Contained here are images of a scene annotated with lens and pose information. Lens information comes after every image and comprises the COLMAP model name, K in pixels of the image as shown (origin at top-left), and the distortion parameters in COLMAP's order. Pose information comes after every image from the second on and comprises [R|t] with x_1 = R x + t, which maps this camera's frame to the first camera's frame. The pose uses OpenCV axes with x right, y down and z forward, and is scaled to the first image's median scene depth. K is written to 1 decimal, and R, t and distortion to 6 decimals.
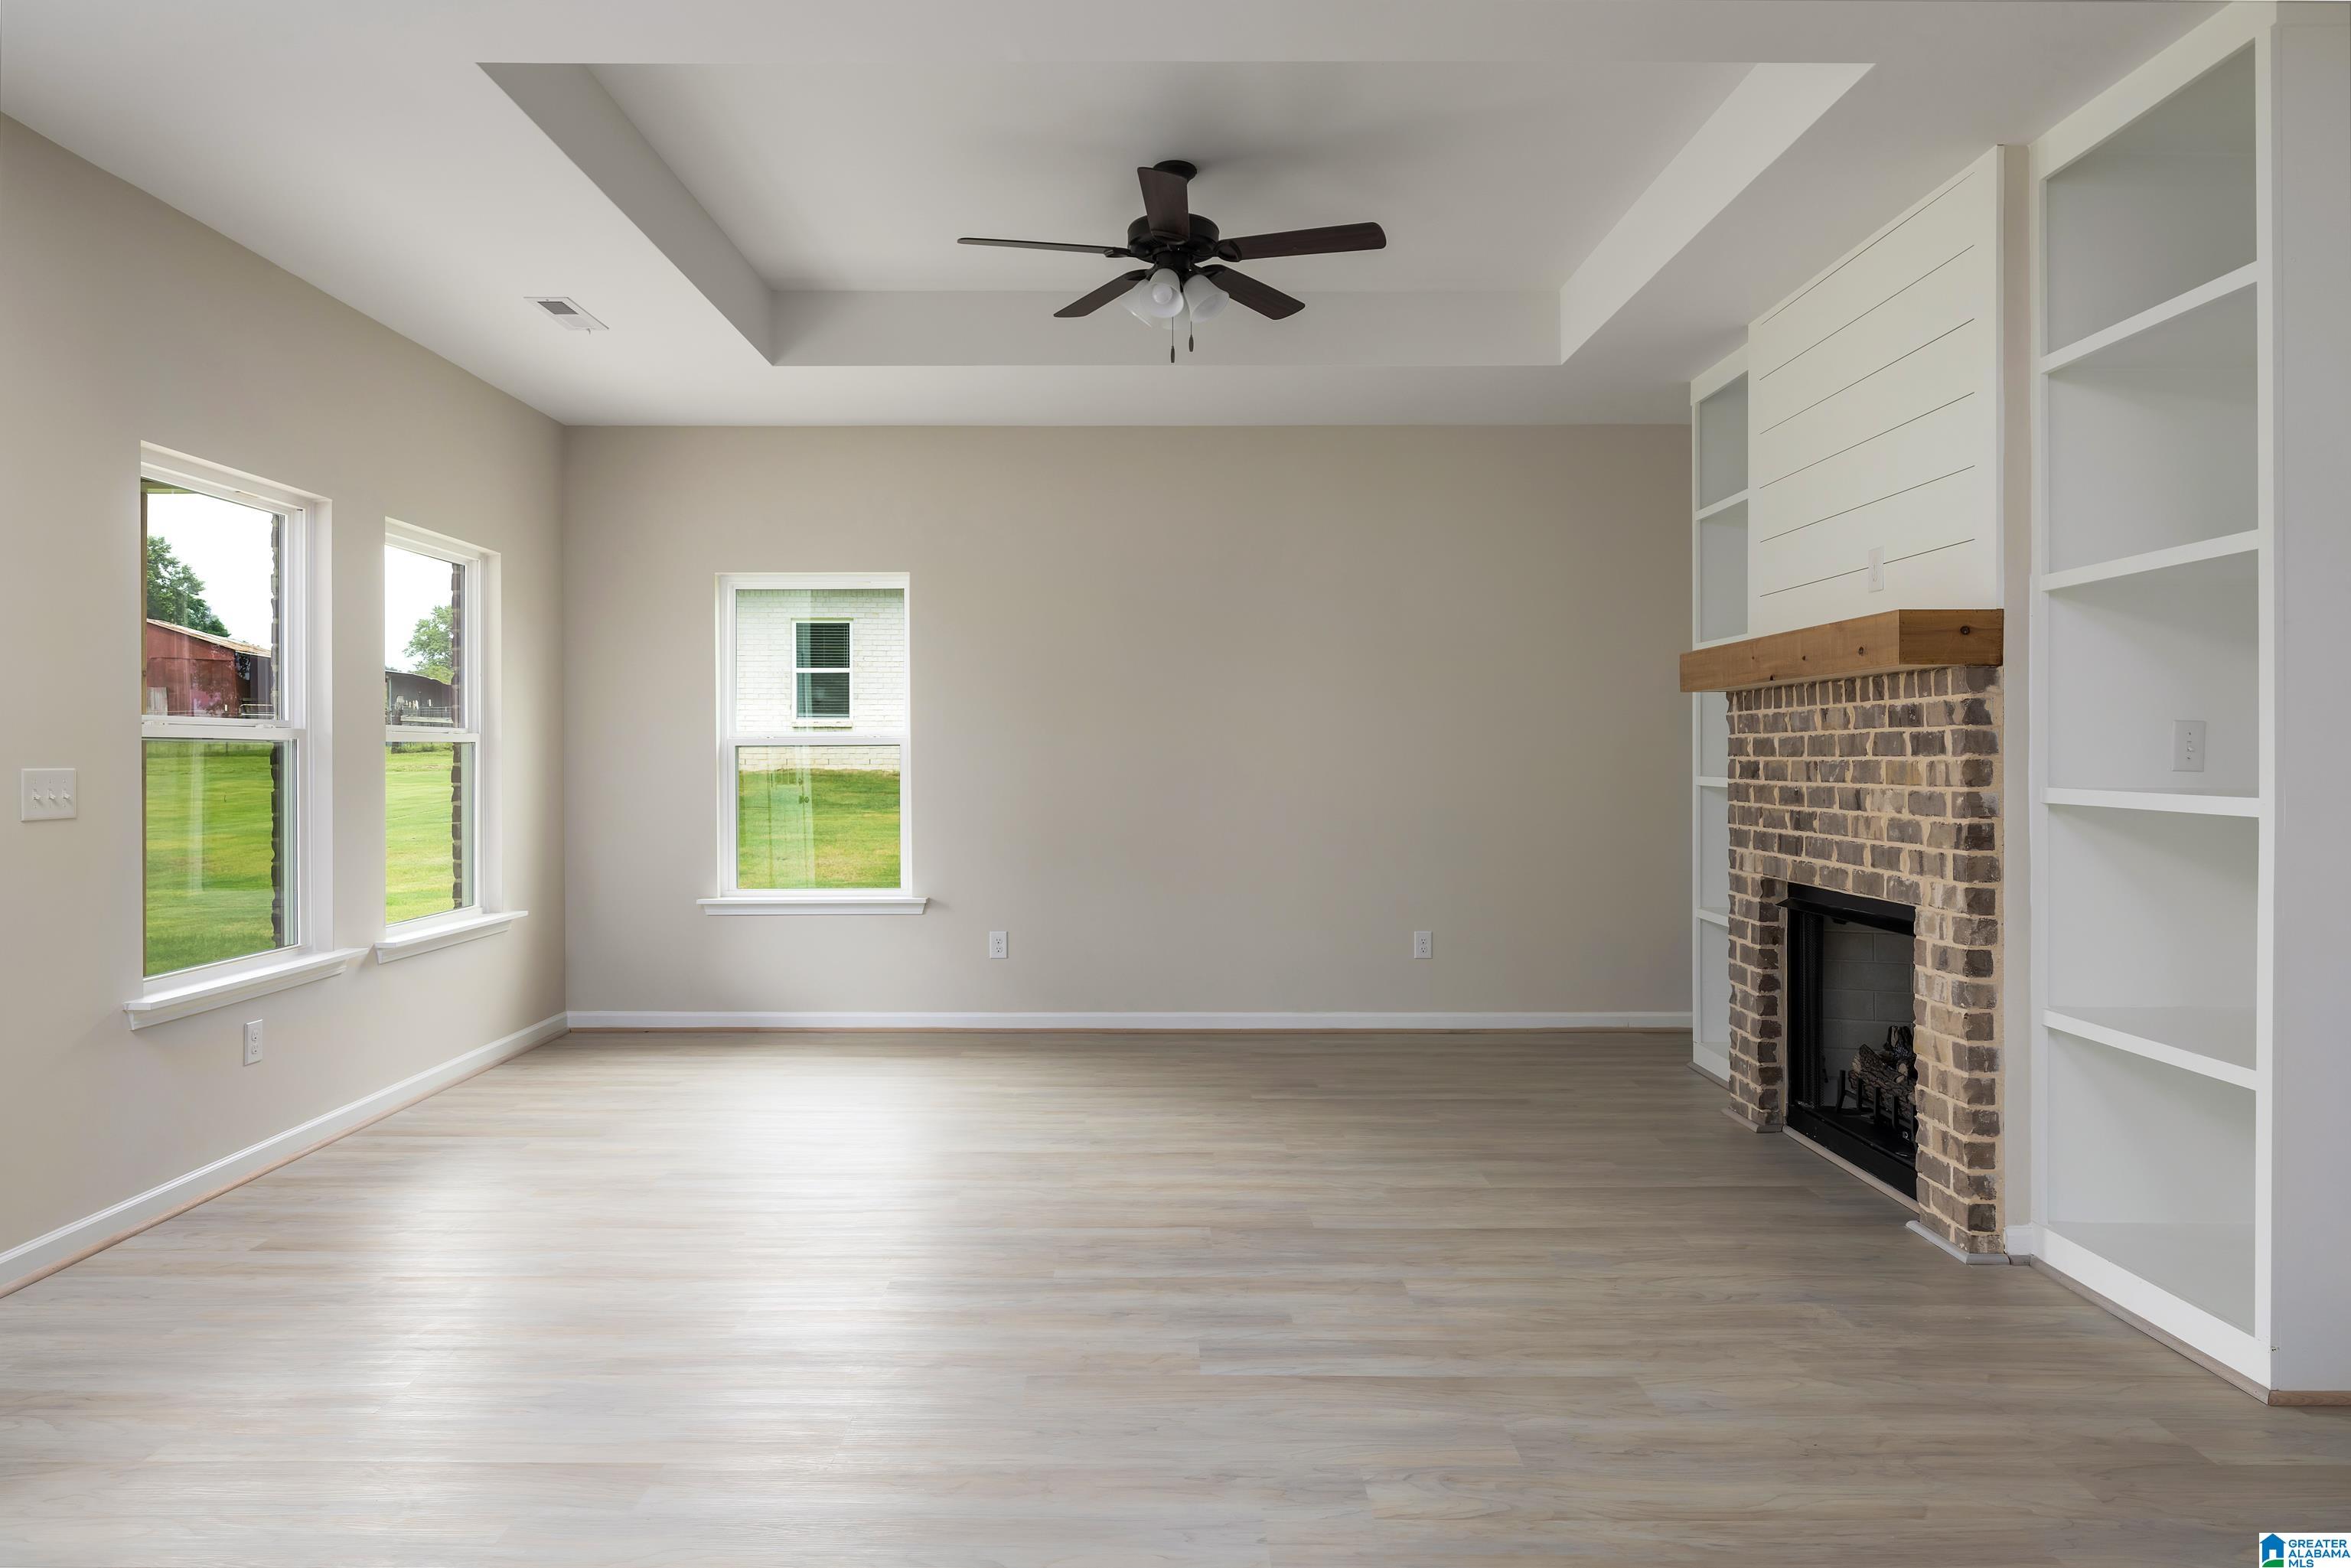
lens RADIAL K [[1472.6, 0, 1167.6], [0, 1472.6, 765.5], [0, 0, 1]] dist [0.002606, 0.000093]
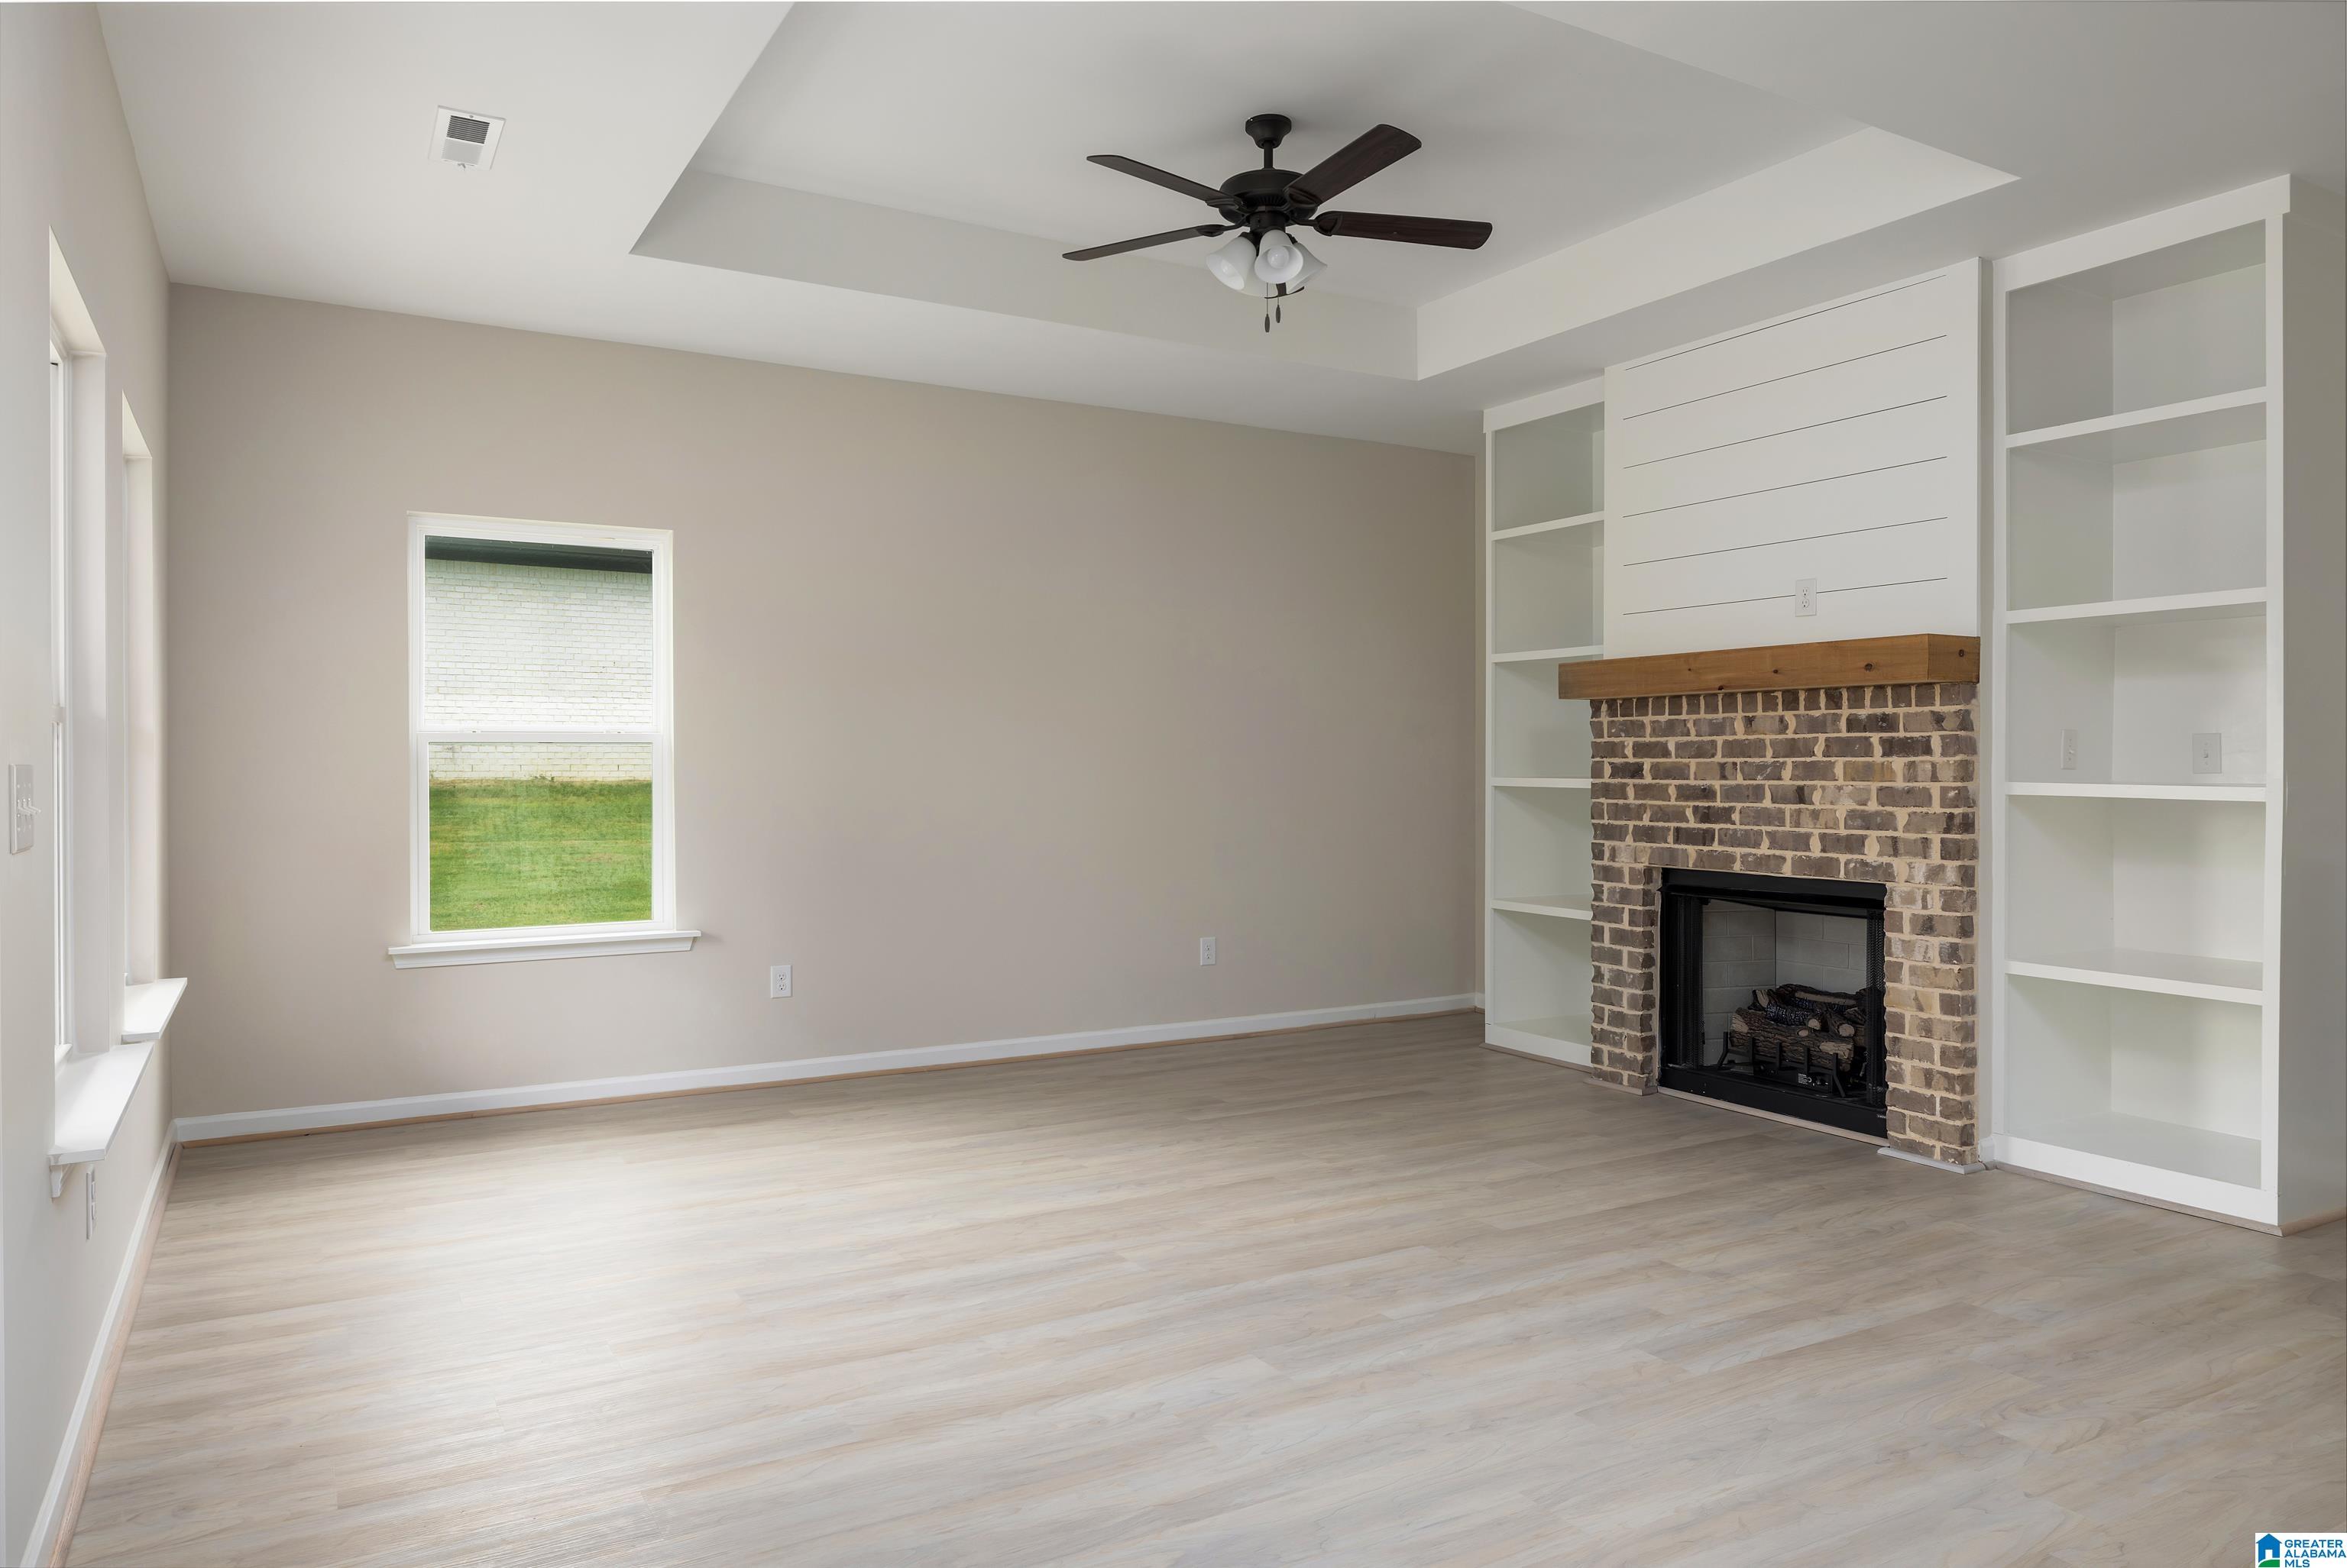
lens RADIAL K [[1536.8, 0, 1174.4], [0, 1536.8, 779.3], [0, 0, 1]] dist [0.001759, 0.002617]
pose [[0.862626, -0.003470, 0.505830, -0.618752], [0.001805, 0.999991, 0.003782, 0.005800], [-0.505839, -0.002350, 0.862625, 0.220377]]
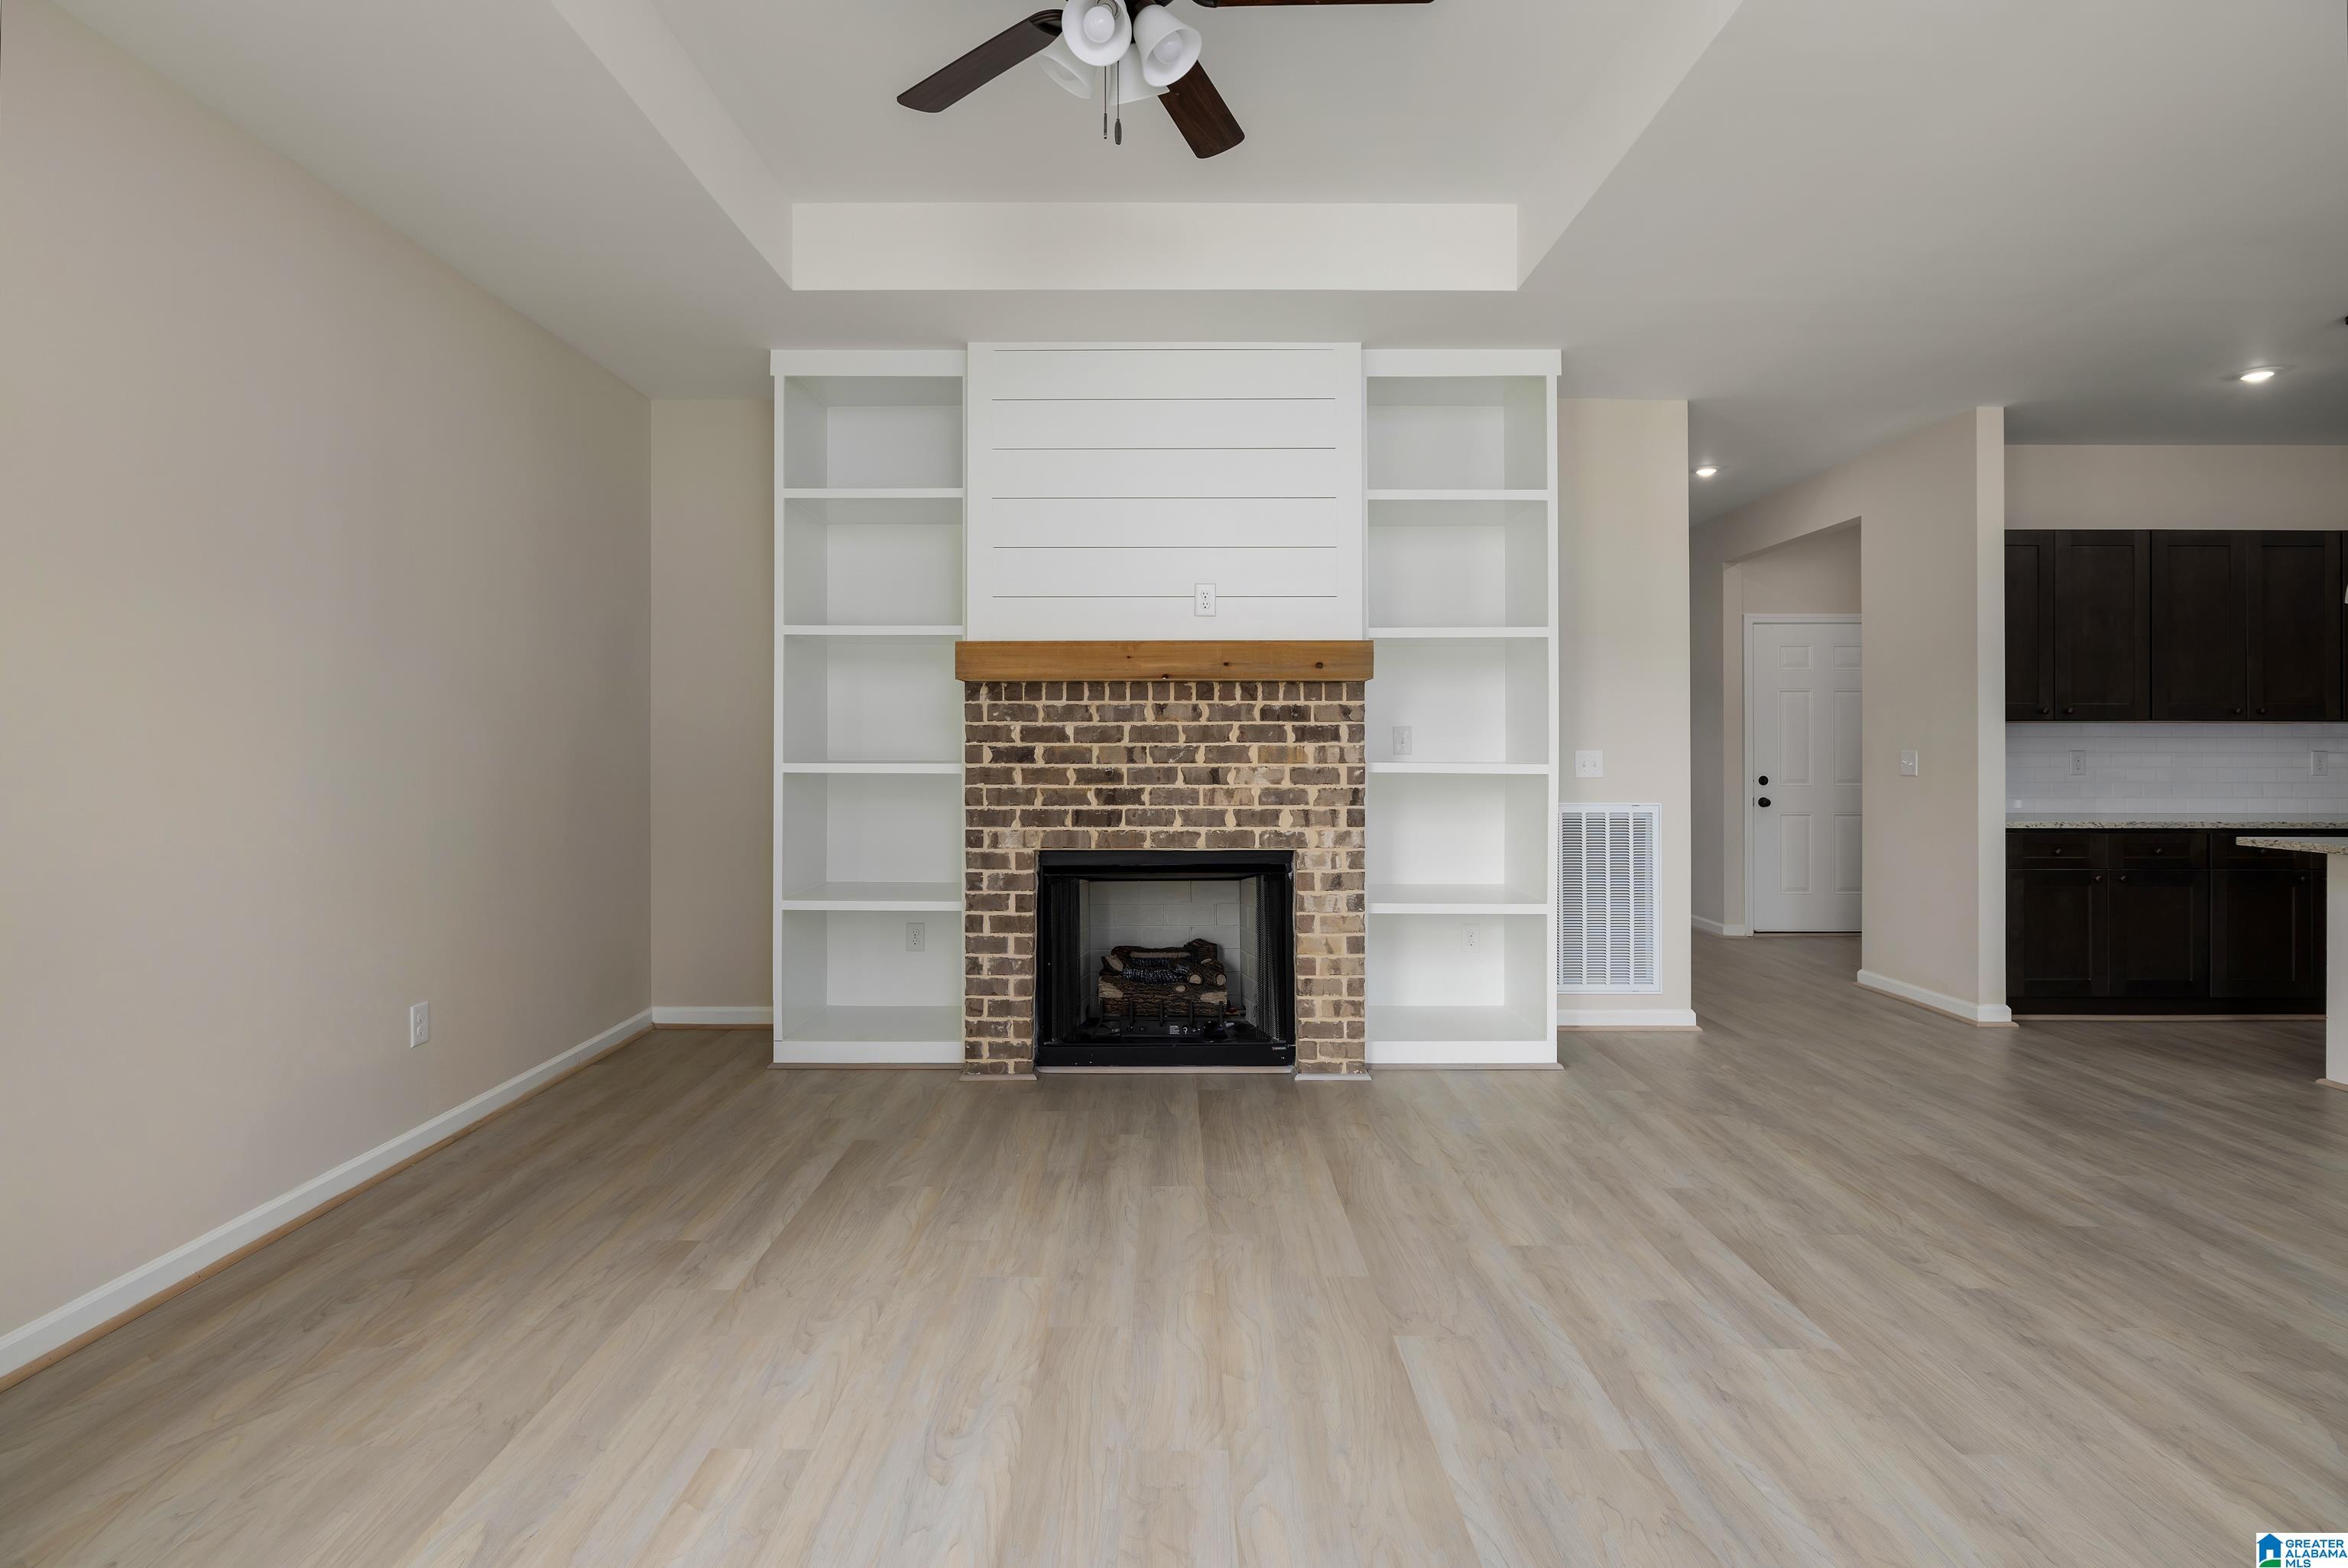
lens RADIAL K [[1145.4, 0, 1177.8], [0, 1145.4, 749.5], [0, 0, 1]] dist [-0.007193, 0.001083]
pose [[0.001571, 0.000320, 0.999999, -0.584639], [0.006319, 0.999980, -0.000330, -0.000079], [-0.999979, 0.006319, 0.001569, 1.116482]]
